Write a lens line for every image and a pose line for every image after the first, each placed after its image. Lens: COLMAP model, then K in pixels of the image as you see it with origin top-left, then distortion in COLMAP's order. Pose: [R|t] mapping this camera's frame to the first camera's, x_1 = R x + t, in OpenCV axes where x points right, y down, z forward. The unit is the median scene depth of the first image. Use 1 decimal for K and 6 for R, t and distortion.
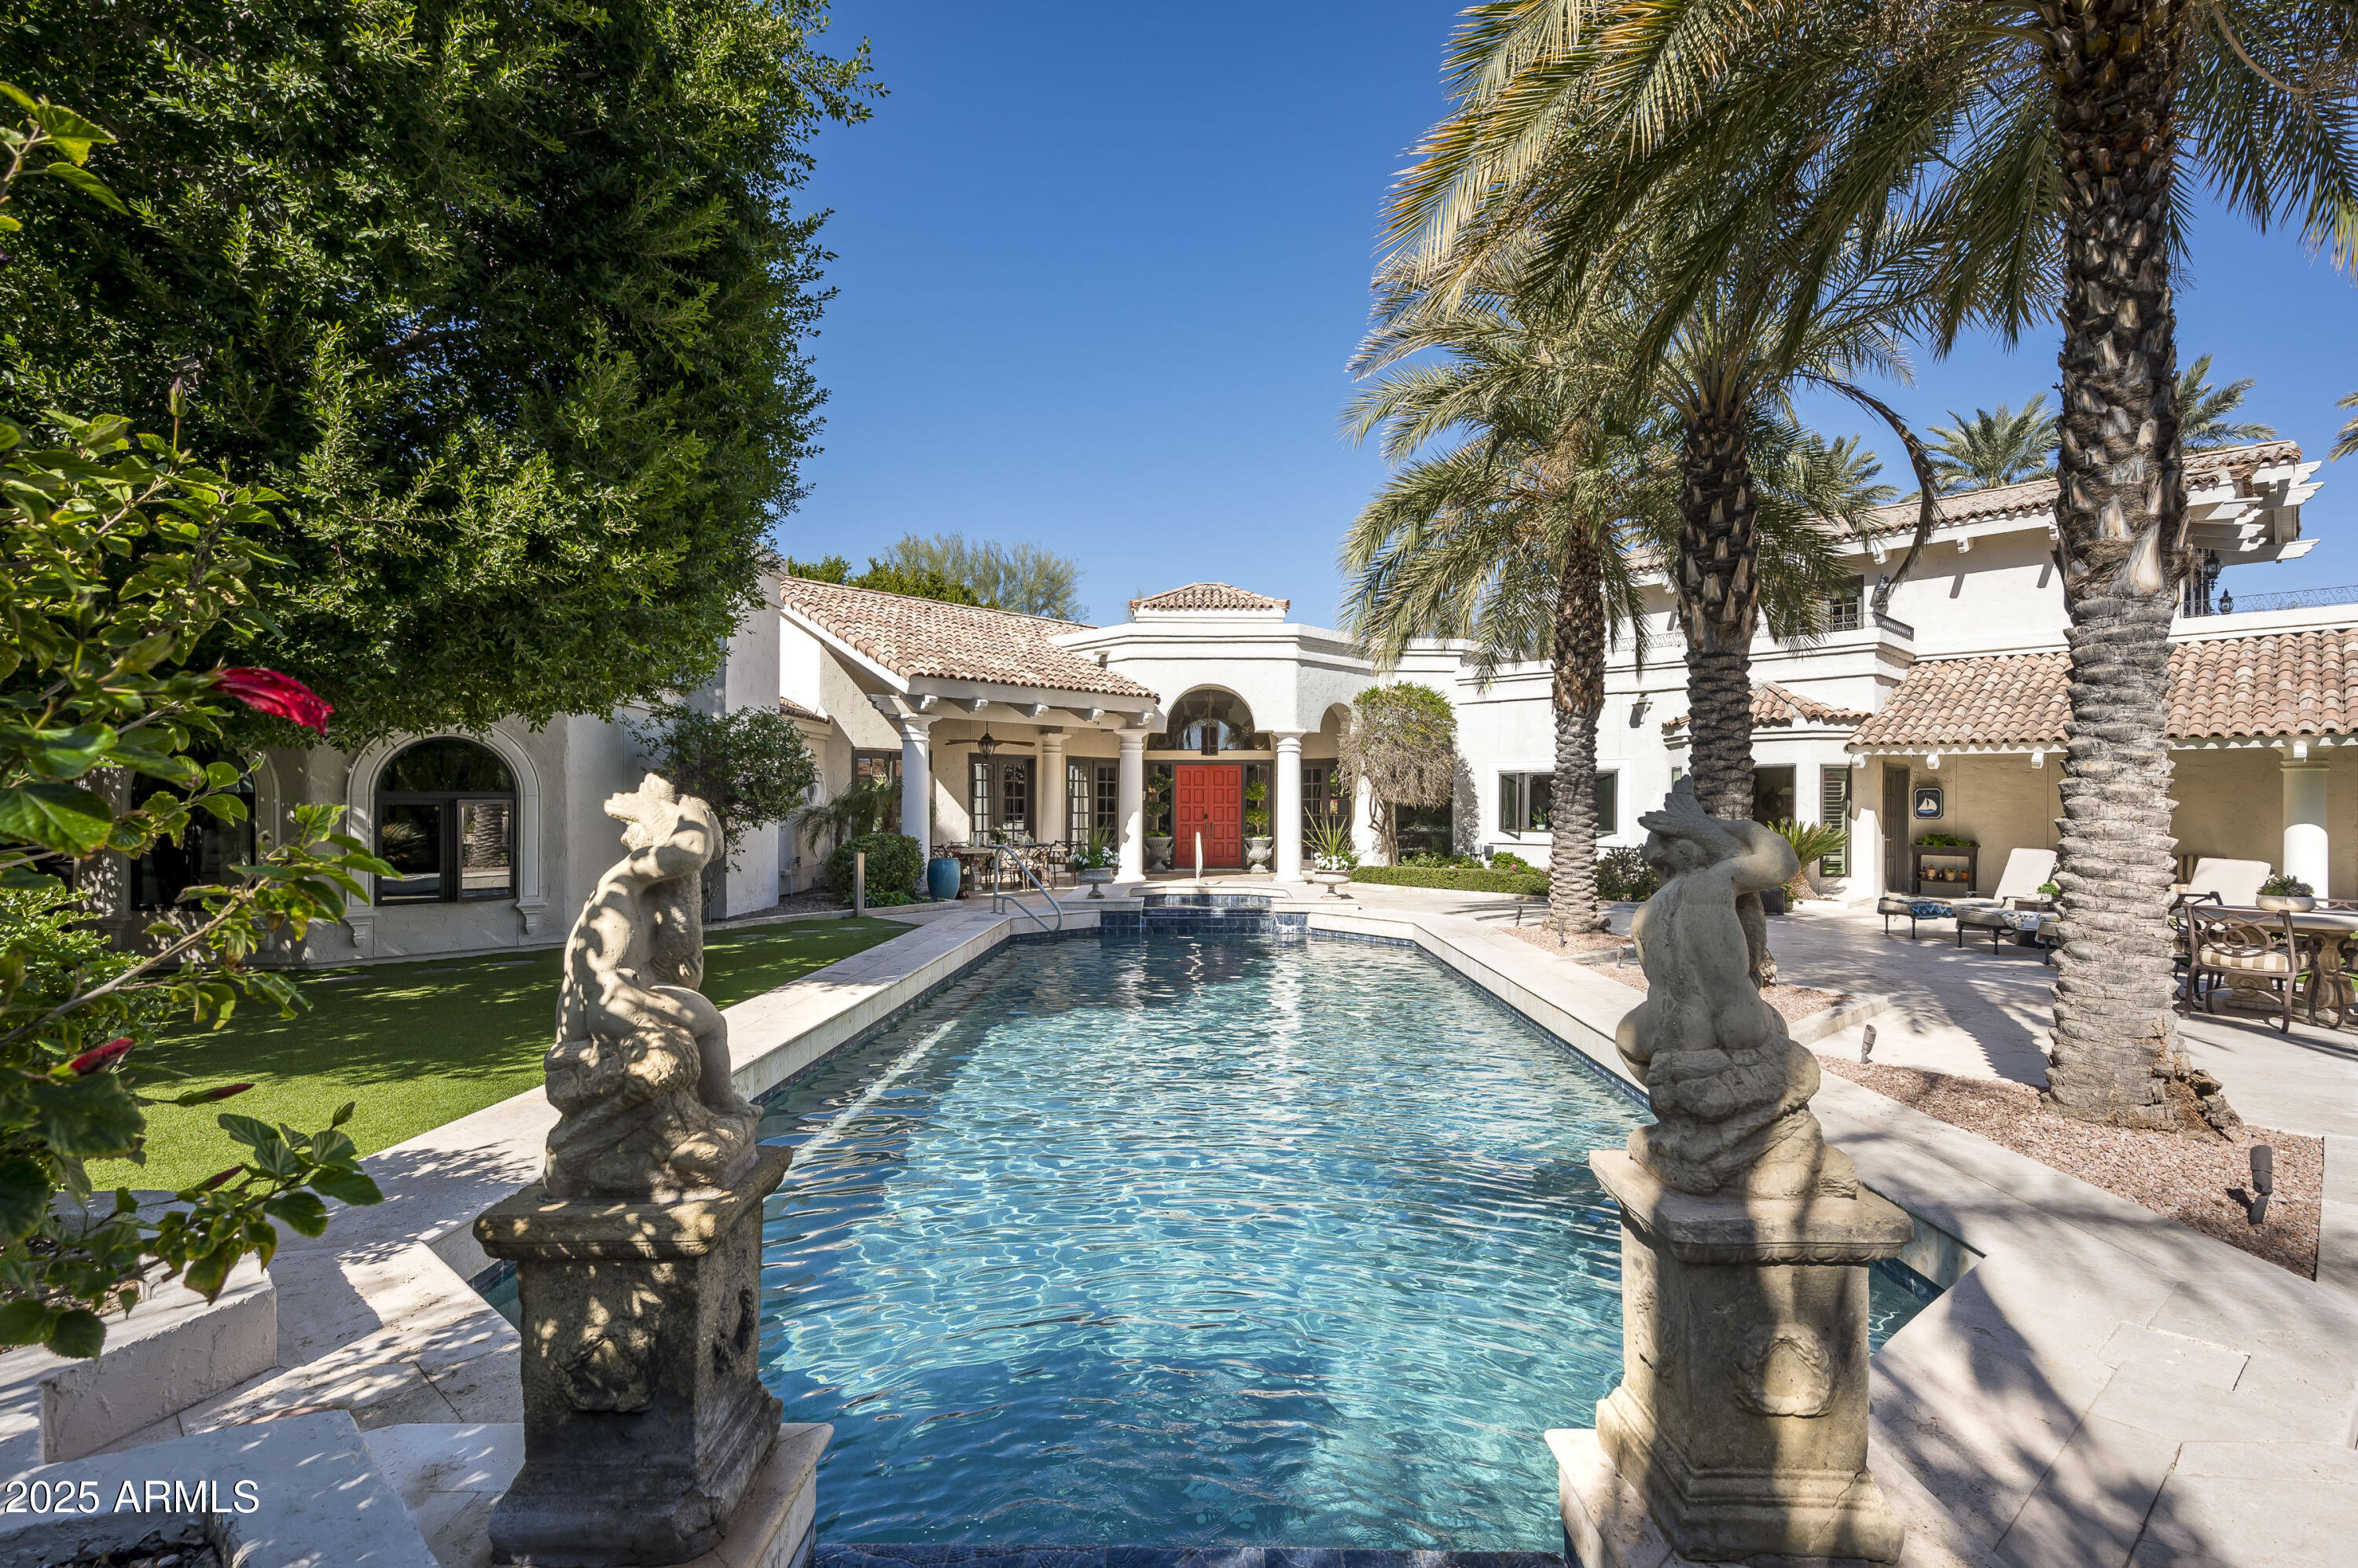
lens RADIAL K [[1109.9, 0, 1179.0], [0, 1109.9, 784.0], [0, 0, 1]] dist [-0.000469, -0.000049]
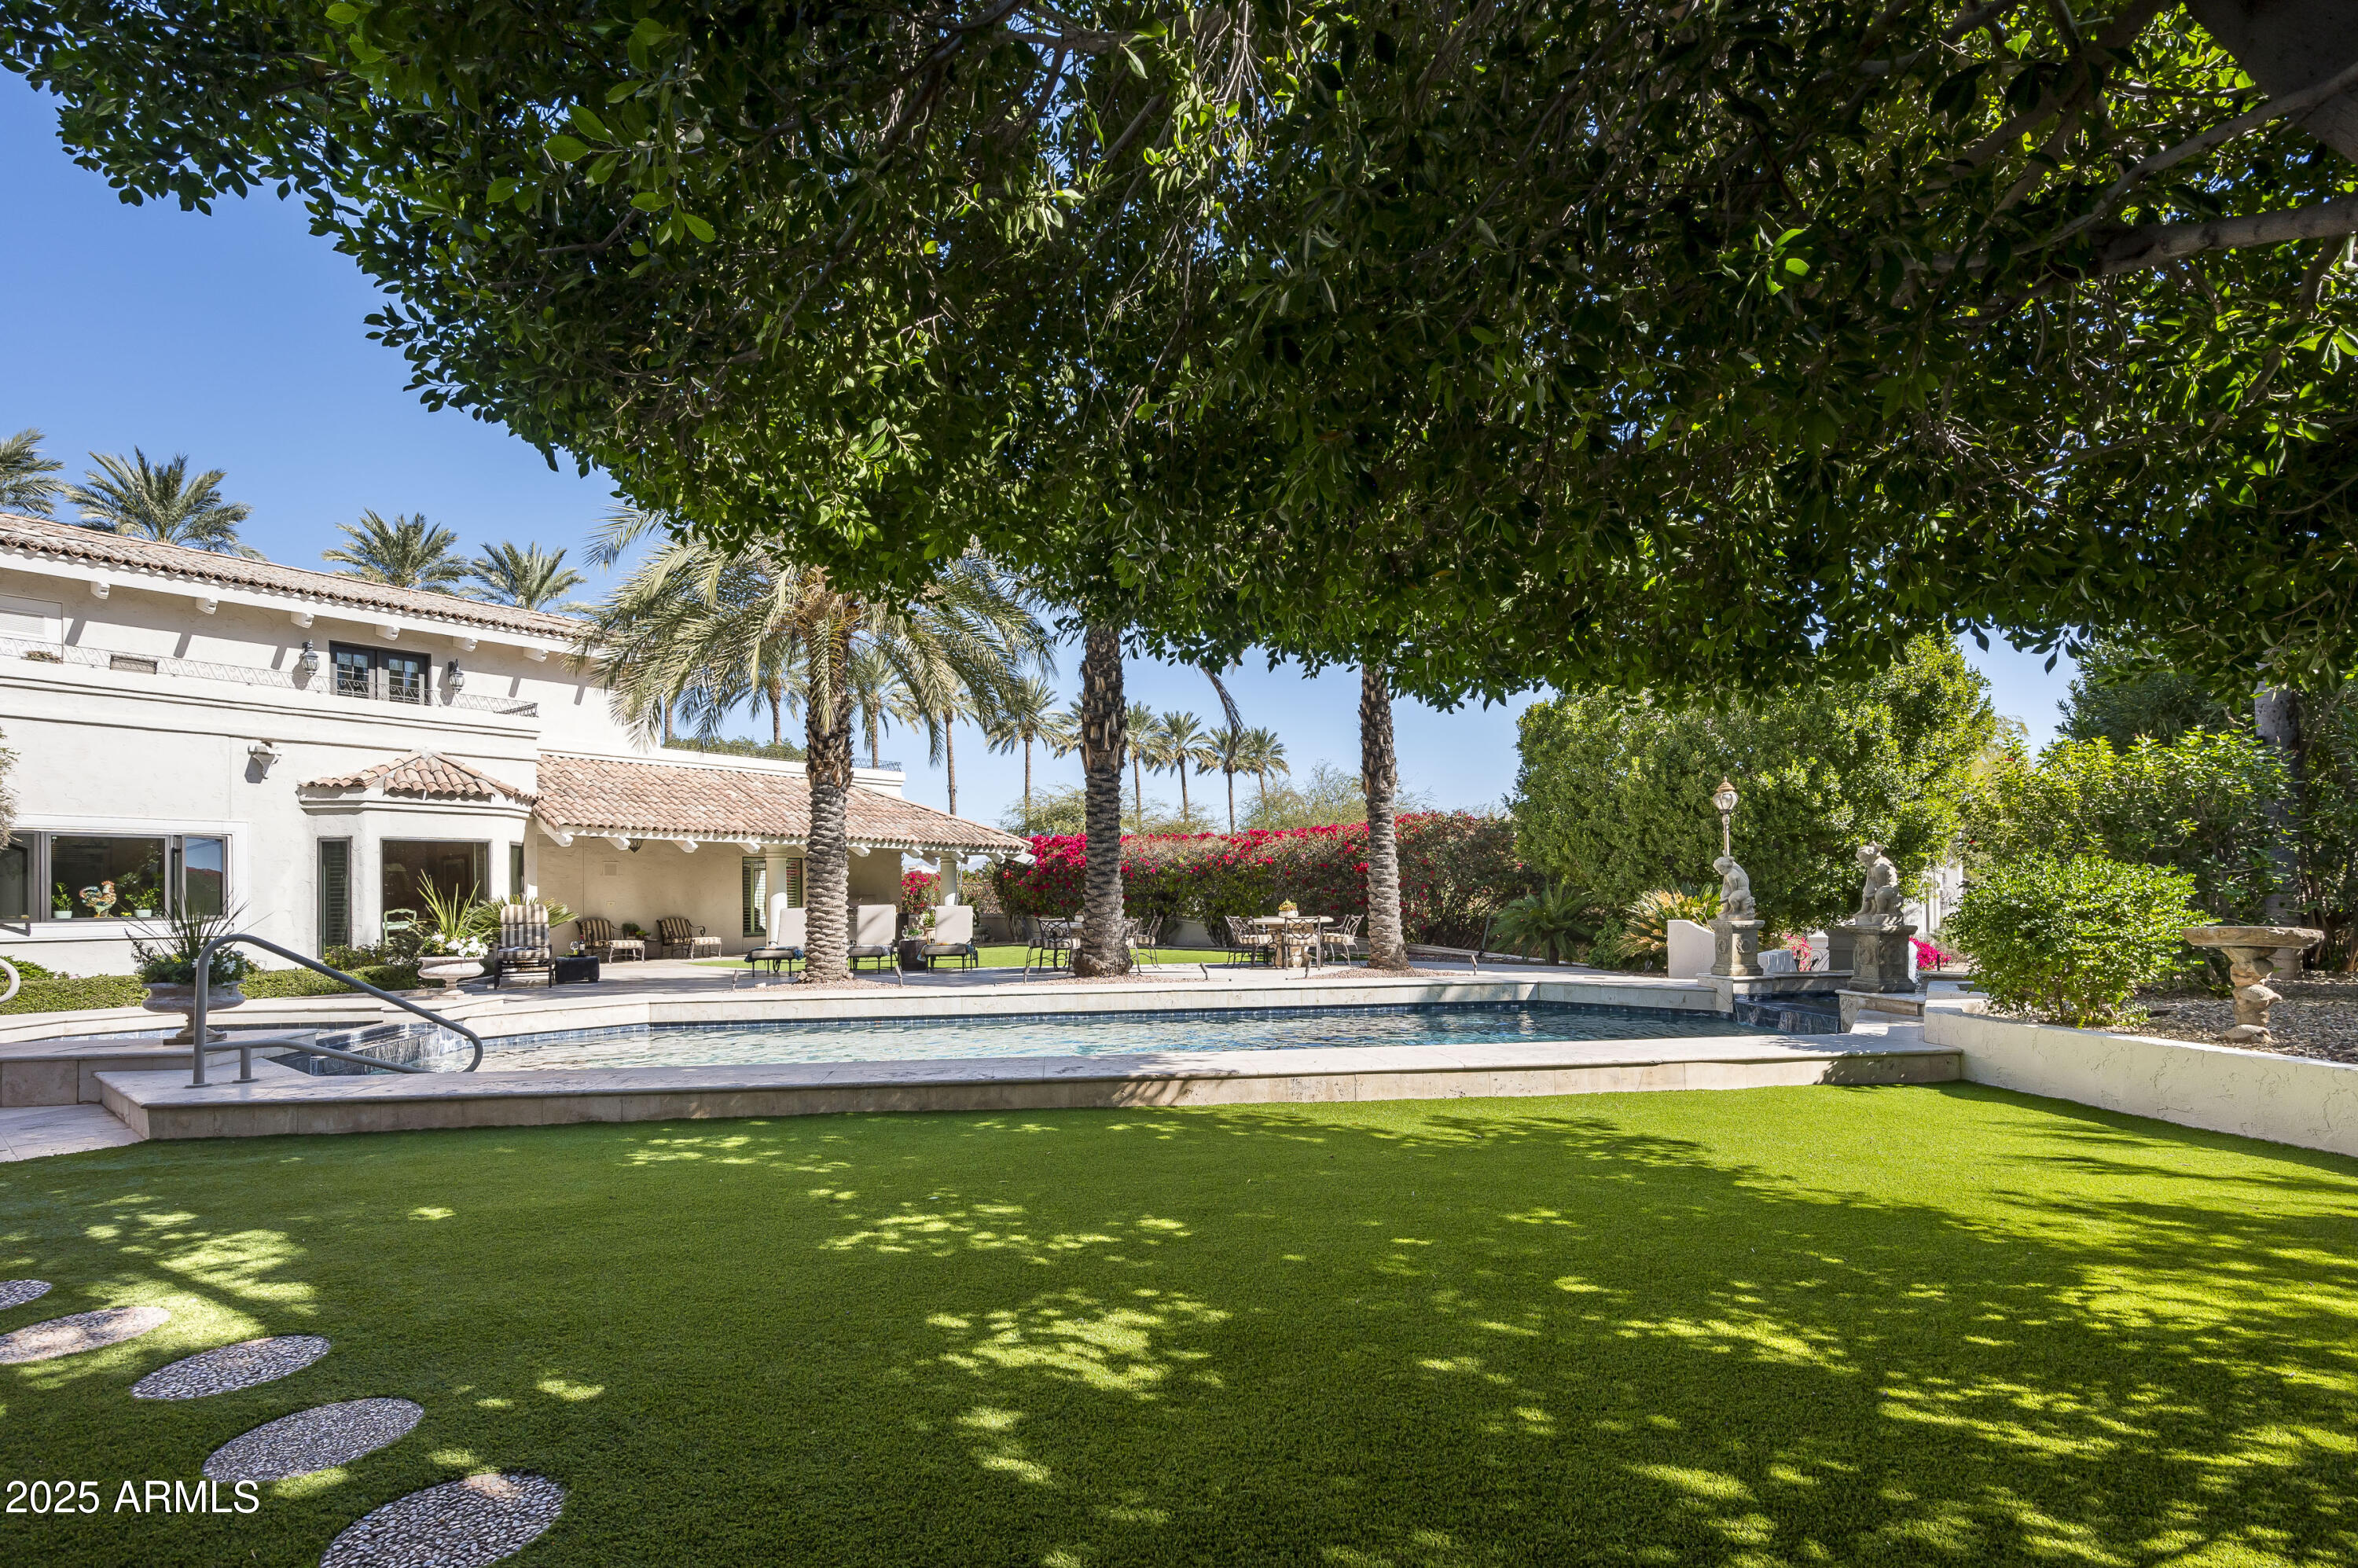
lens RADIAL K [[1109.9, 0, 1179.0], [0, 1109.9, 784.0], [0, 0, 1]] dist [-0.000469, -0.000049]
pose [[-0.147878, 0.088303, 0.985056, -0.468336], [-0.012696, 0.995755, -0.091168, 0.013772], [-0.988924, -0.025988, -0.146129, 0.463879]]
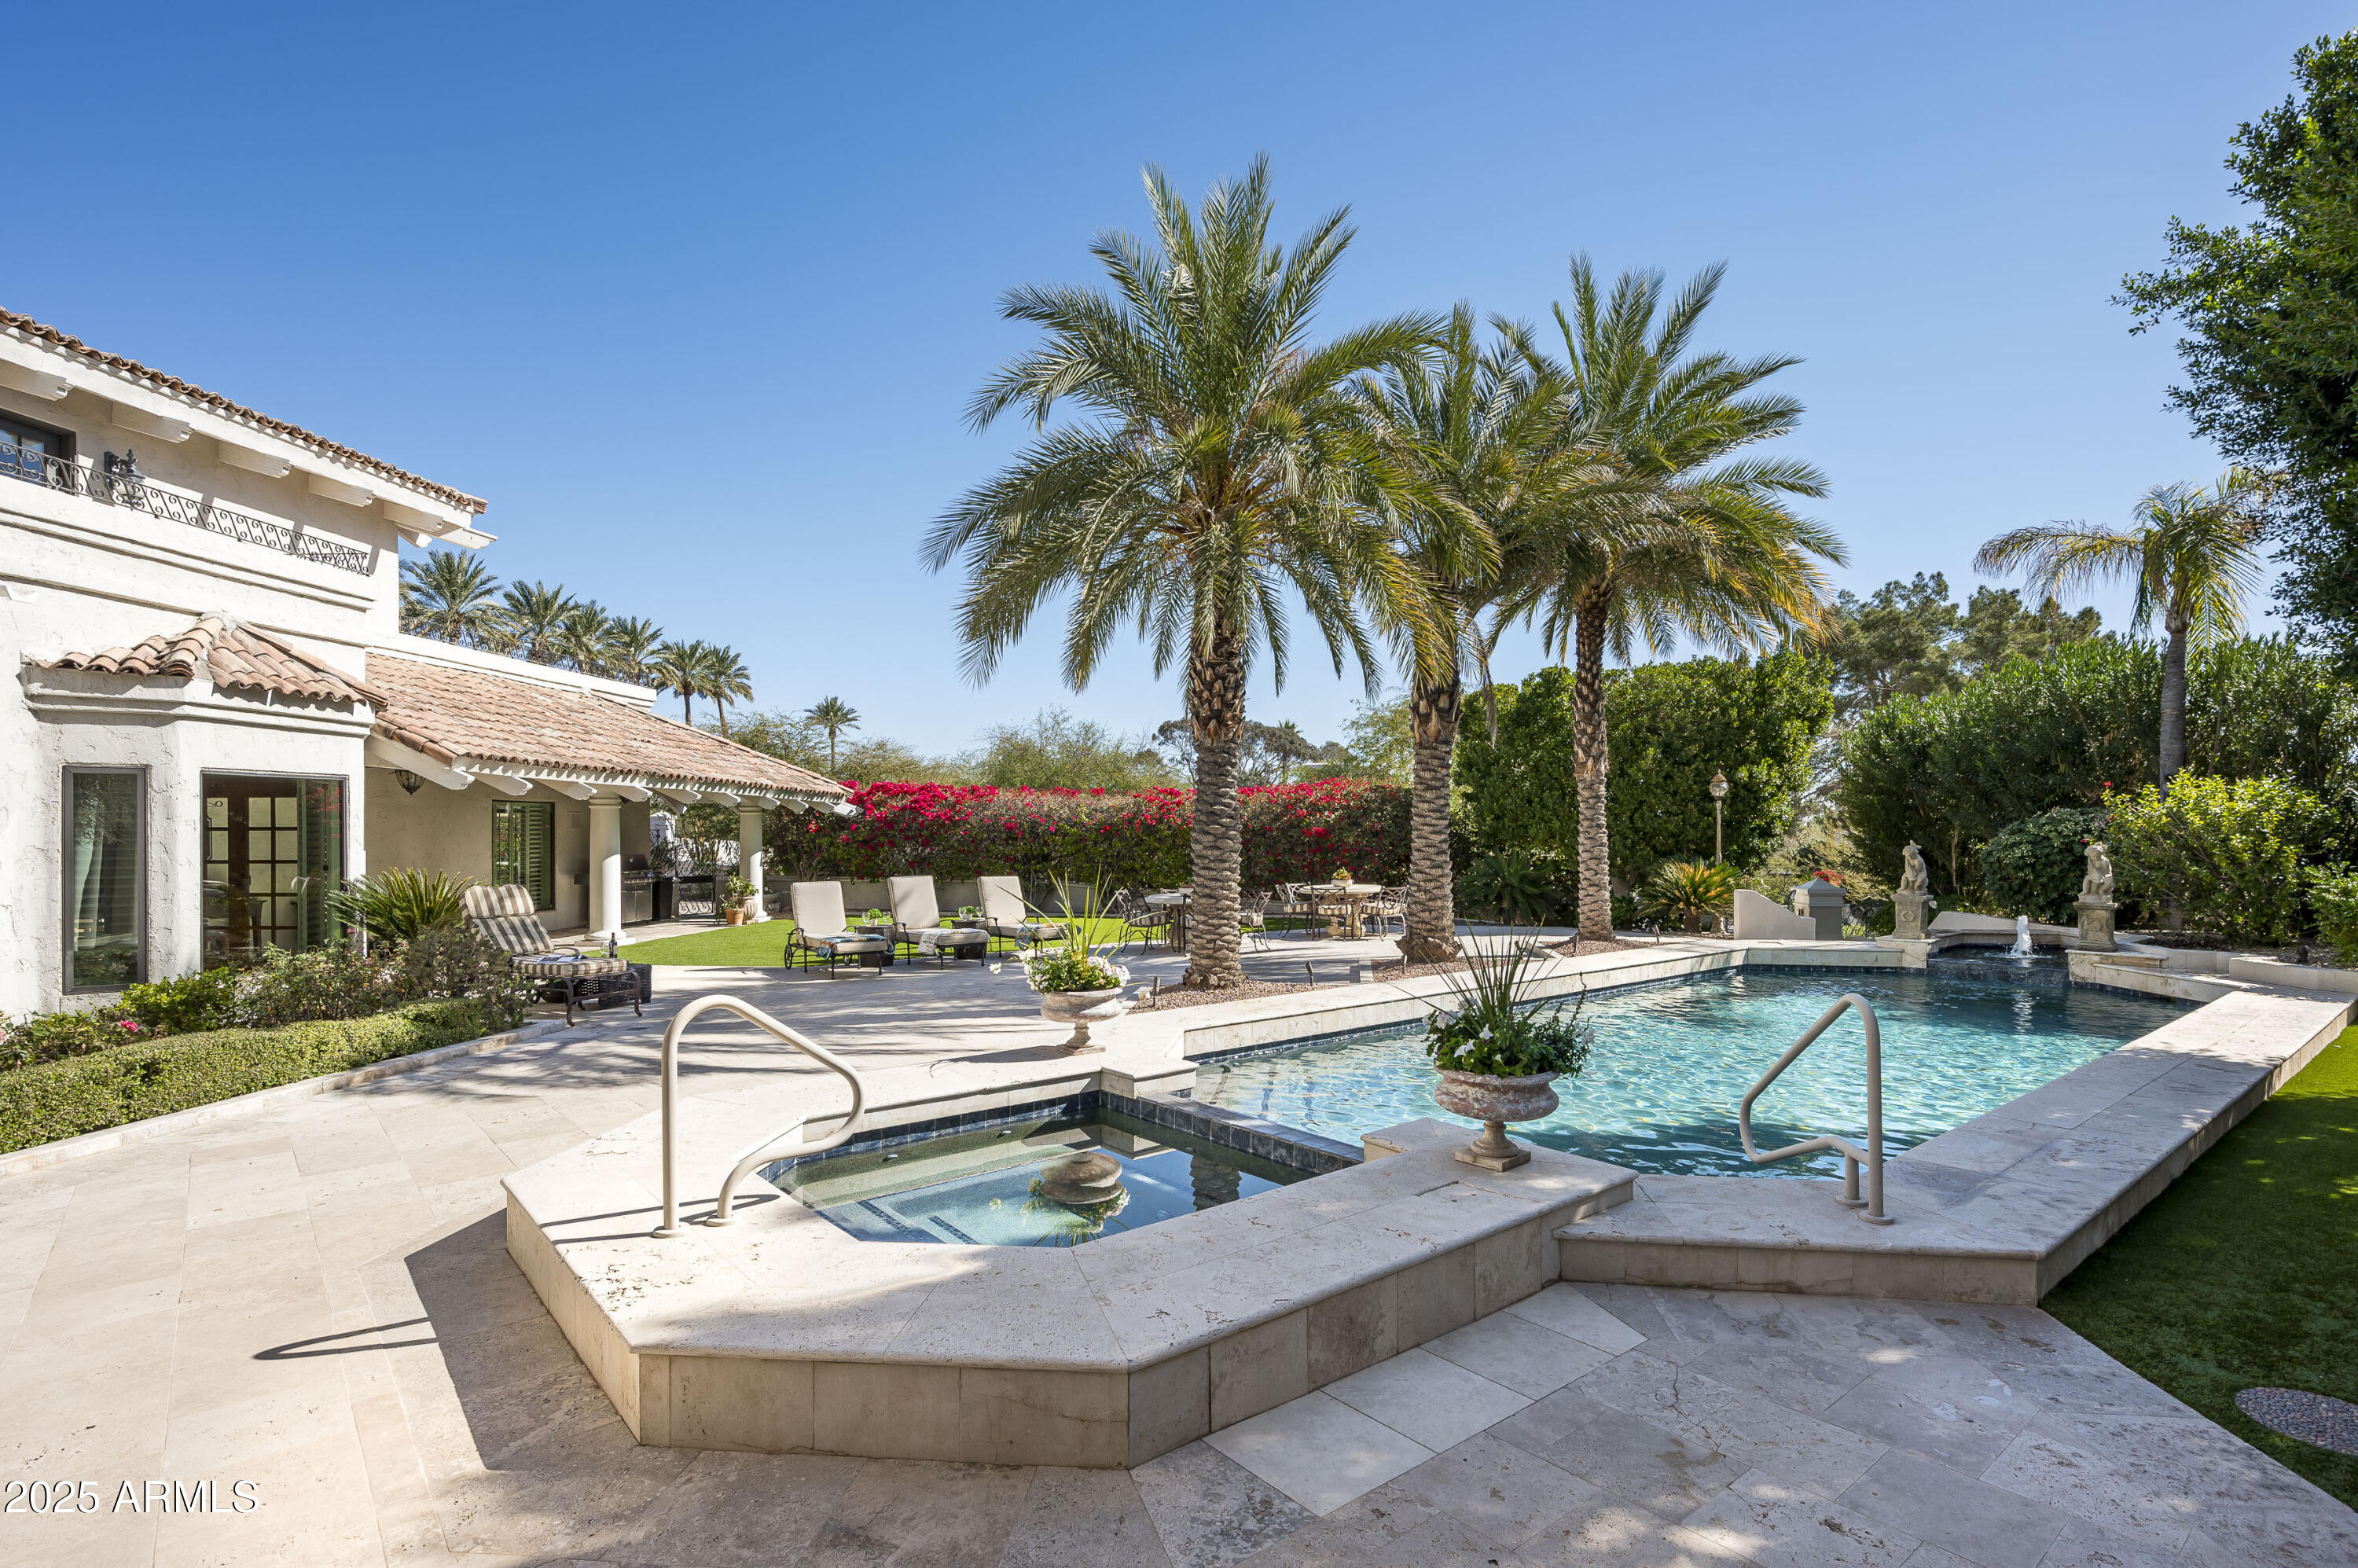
lens RADIAL K [[1142.1, 0, 1178.9], [0, 1142.1, 820.9], [0, 0, 1]] dist [0.000195, 0.000184]
pose [[-0.660751, -0.007222, 0.750570, -0.183494], [-0.027249, 0.999525, -0.014371, 0.002837], [-0.750110, -0.029948, -0.660634, 0.946574]]
